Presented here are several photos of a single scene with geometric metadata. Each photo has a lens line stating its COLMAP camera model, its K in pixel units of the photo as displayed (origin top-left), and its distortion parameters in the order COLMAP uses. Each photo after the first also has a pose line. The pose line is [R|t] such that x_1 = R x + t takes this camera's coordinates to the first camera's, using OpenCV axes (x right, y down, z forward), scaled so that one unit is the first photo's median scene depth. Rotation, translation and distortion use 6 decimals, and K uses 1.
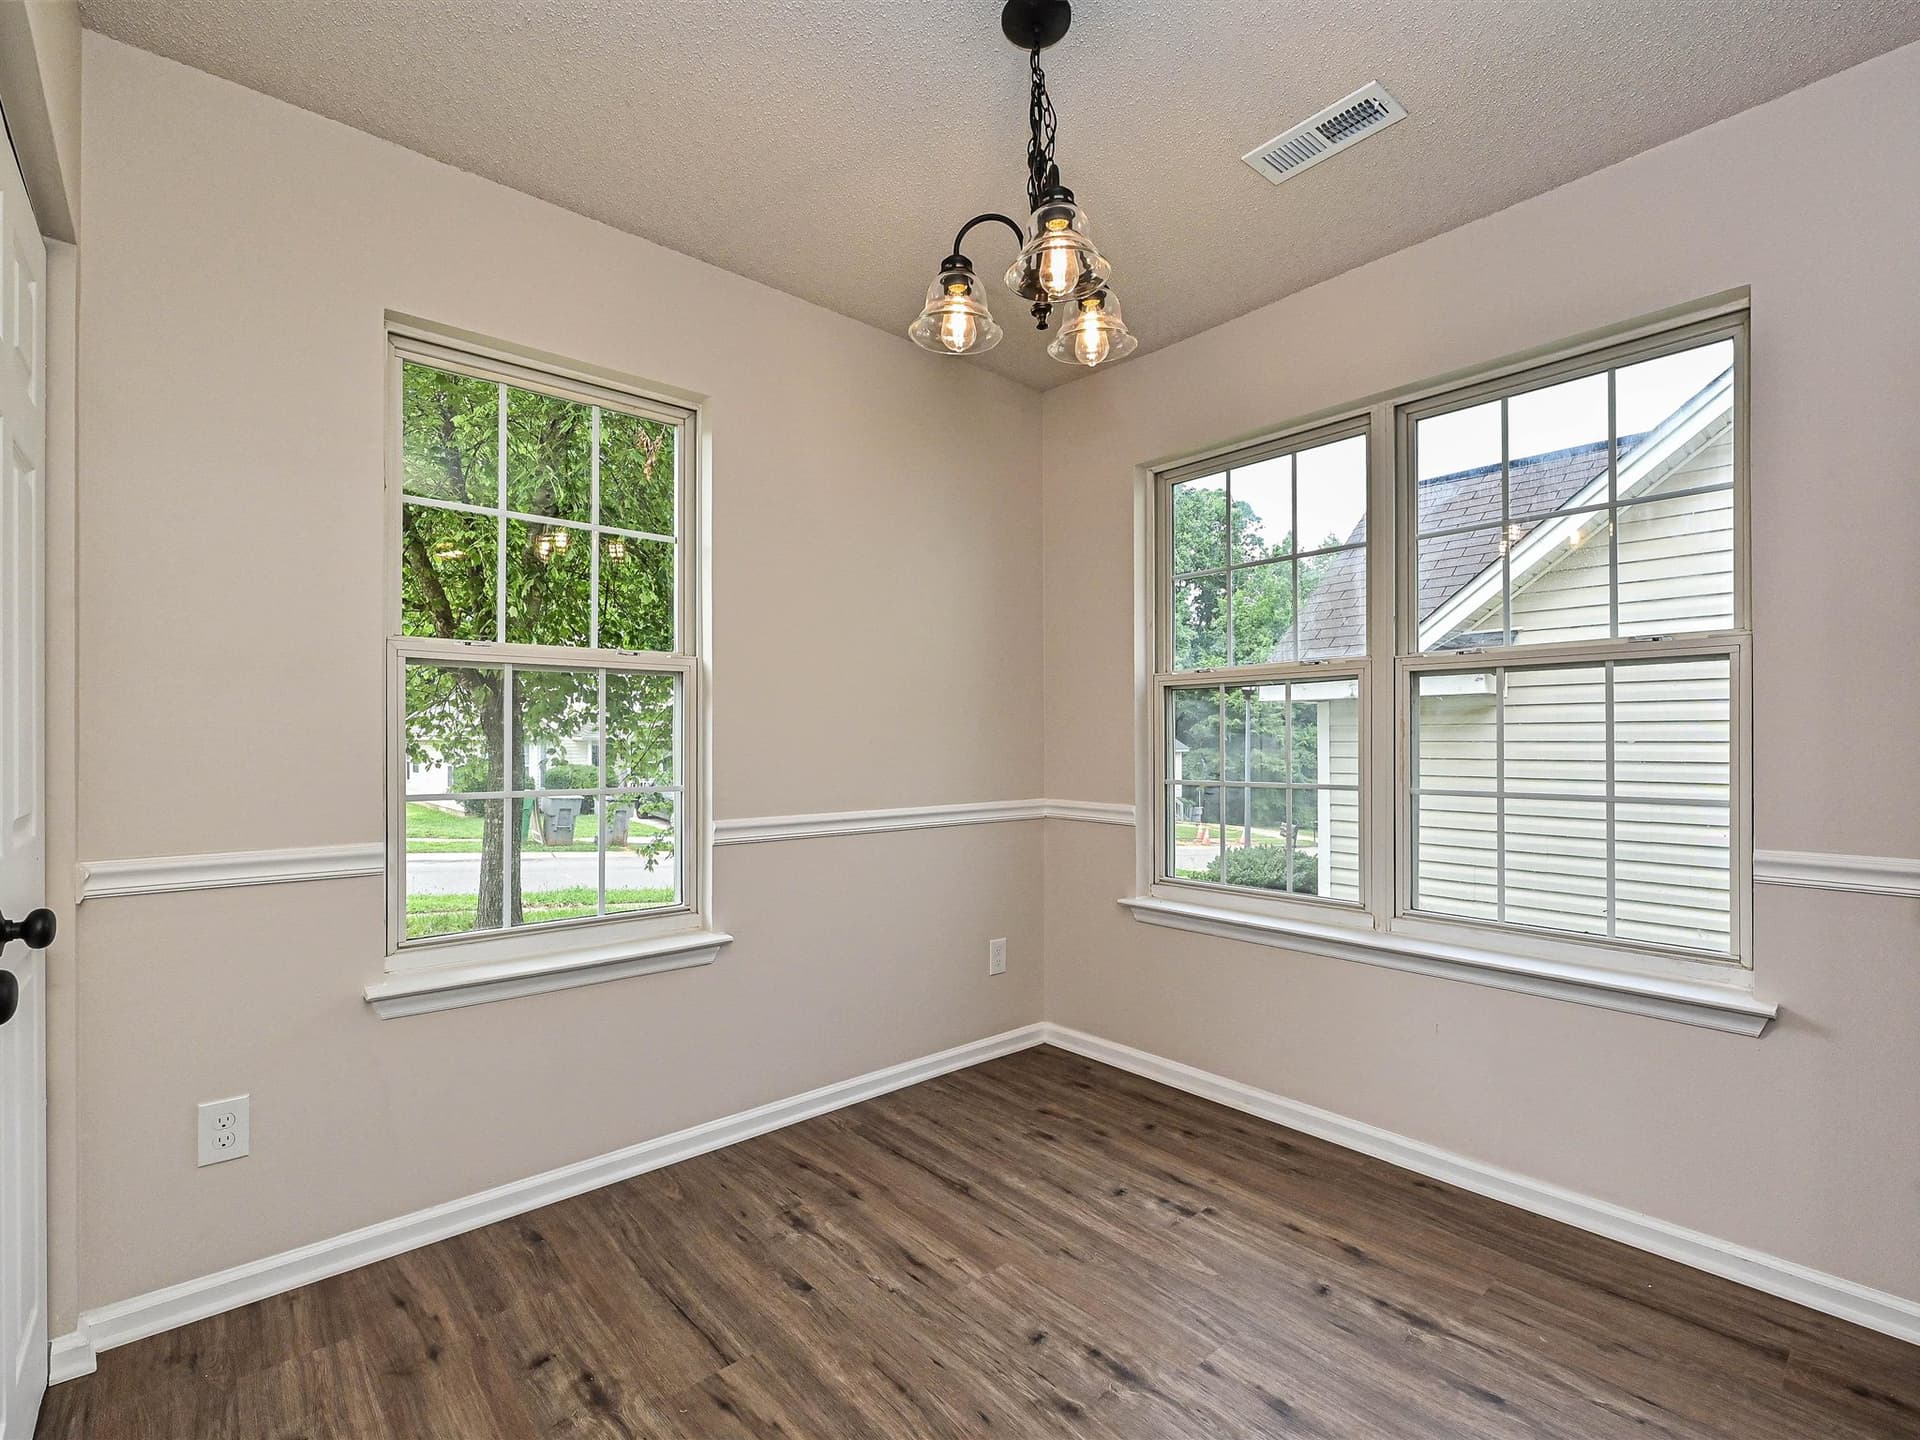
lens RADIAL K [[865.7, 0, 947.0], [0, 865.7, 730.9], [0, 0, 1]] dist [-0.001649, -0.000554]
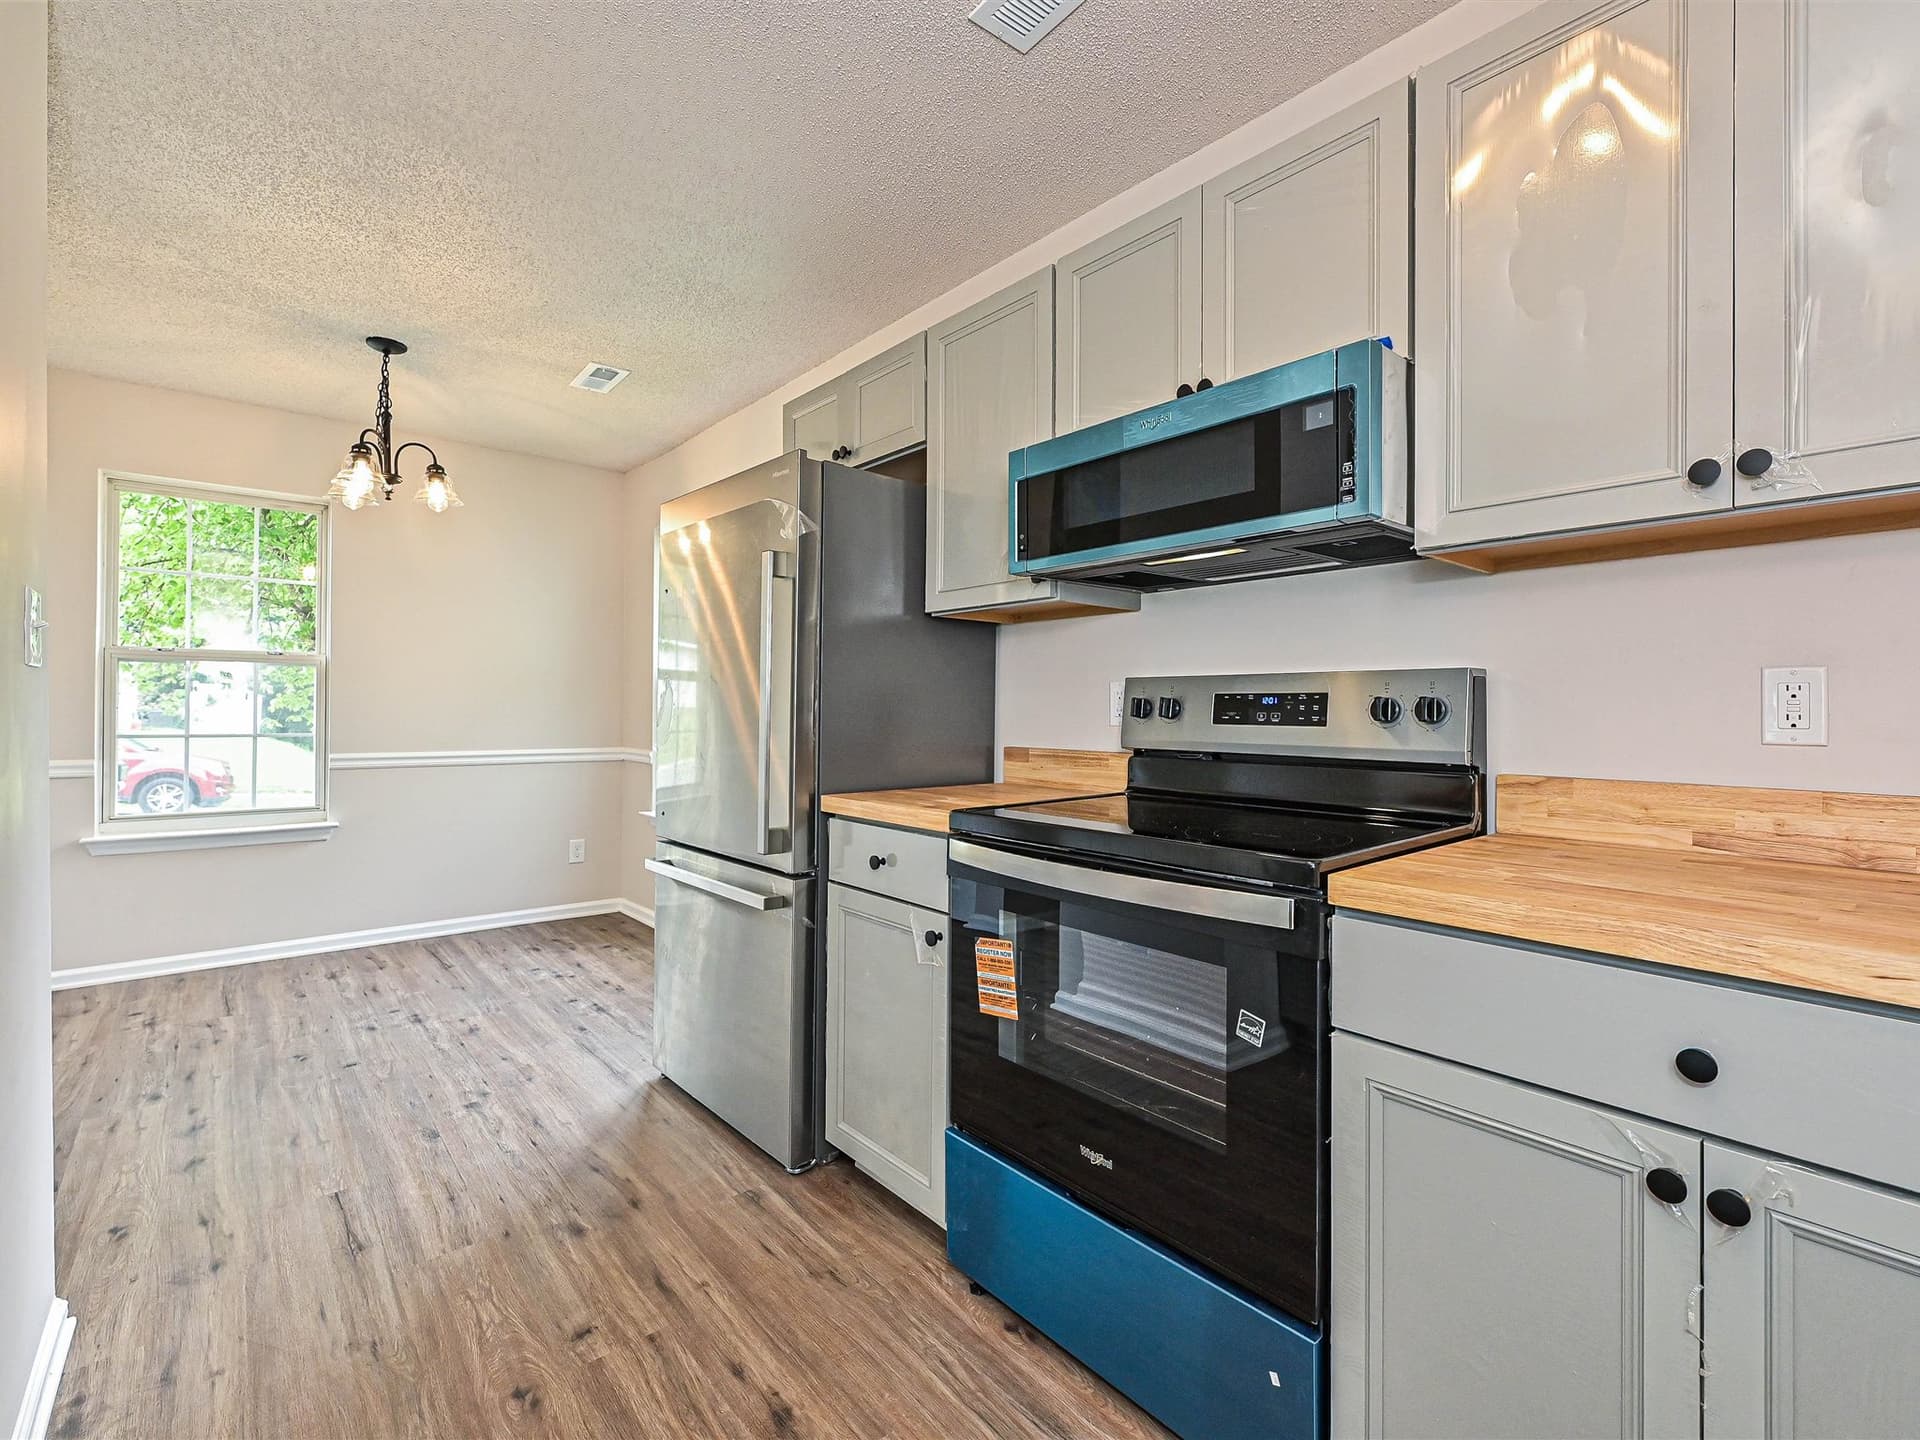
lens RADIAL K [[865.7, 0, 956.1], [0, 865.7, 704.7], [0, 0, 1]] dist [-0.001649, -0.000554]
pose [[0.999884, 0.009589, -0.011813, 1.106742], [-0.009559, 0.999951, 0.002538, -0.005014], [0.011837, -0.002425, 0.999927, -0.744387]]
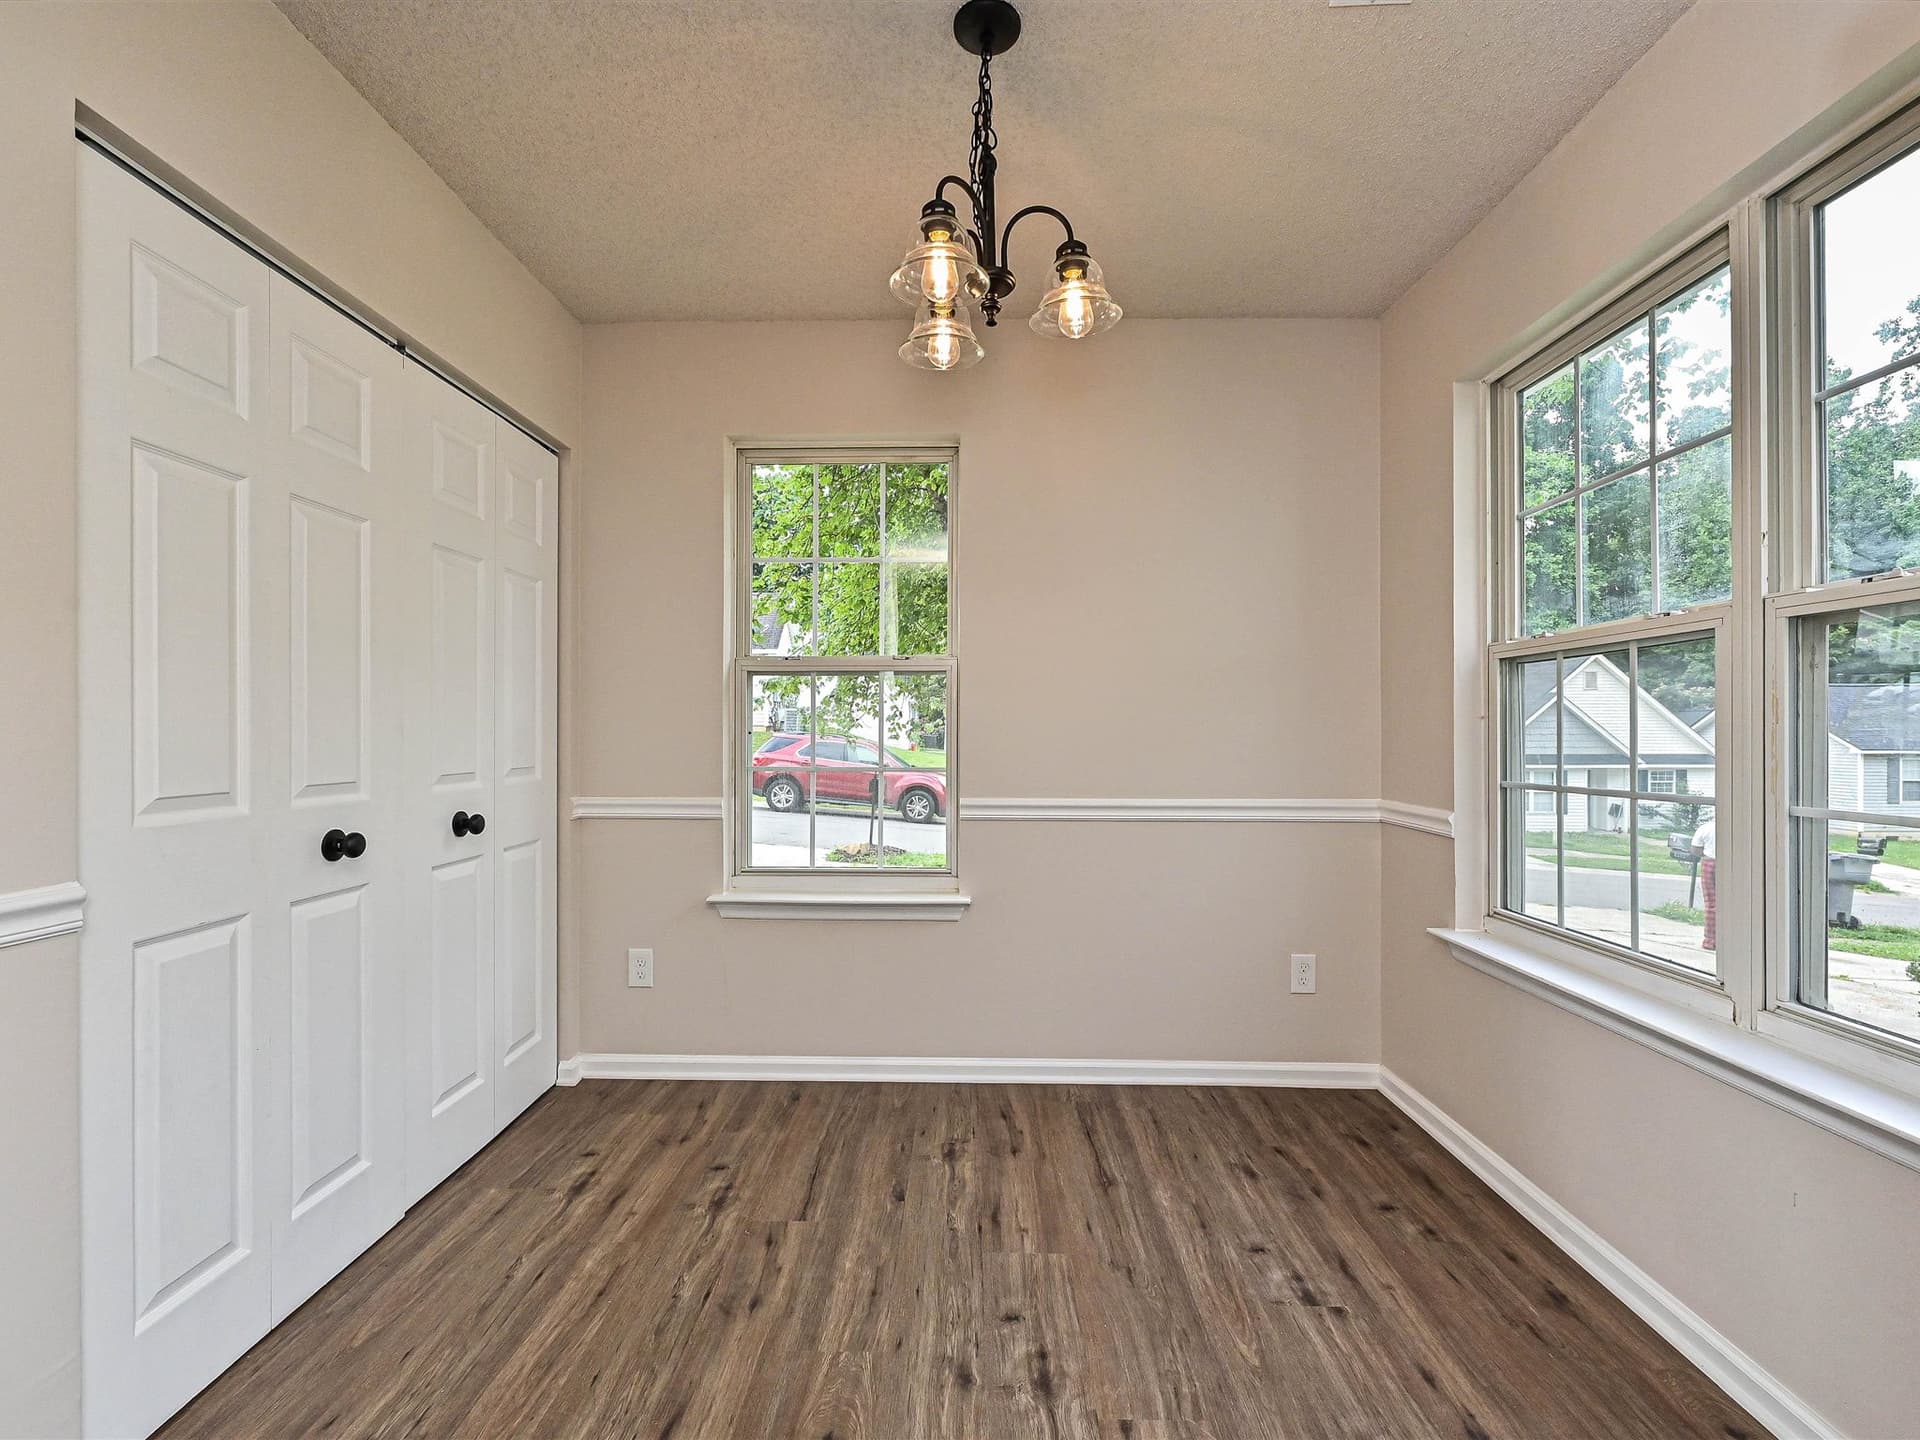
lens RADIAL K [[865.7, 0, 963.1], [0, 865.7, 727.0], [0, 0, 1]] dist [-0.001649, -0.000554]
pose [[0.746420, 0.002603, -0.665470, 0.584173], [0.001391, 0.999984, 0.005472, 0.005431], [0.665473, -0.005010, 0.746405, 0.169330]]
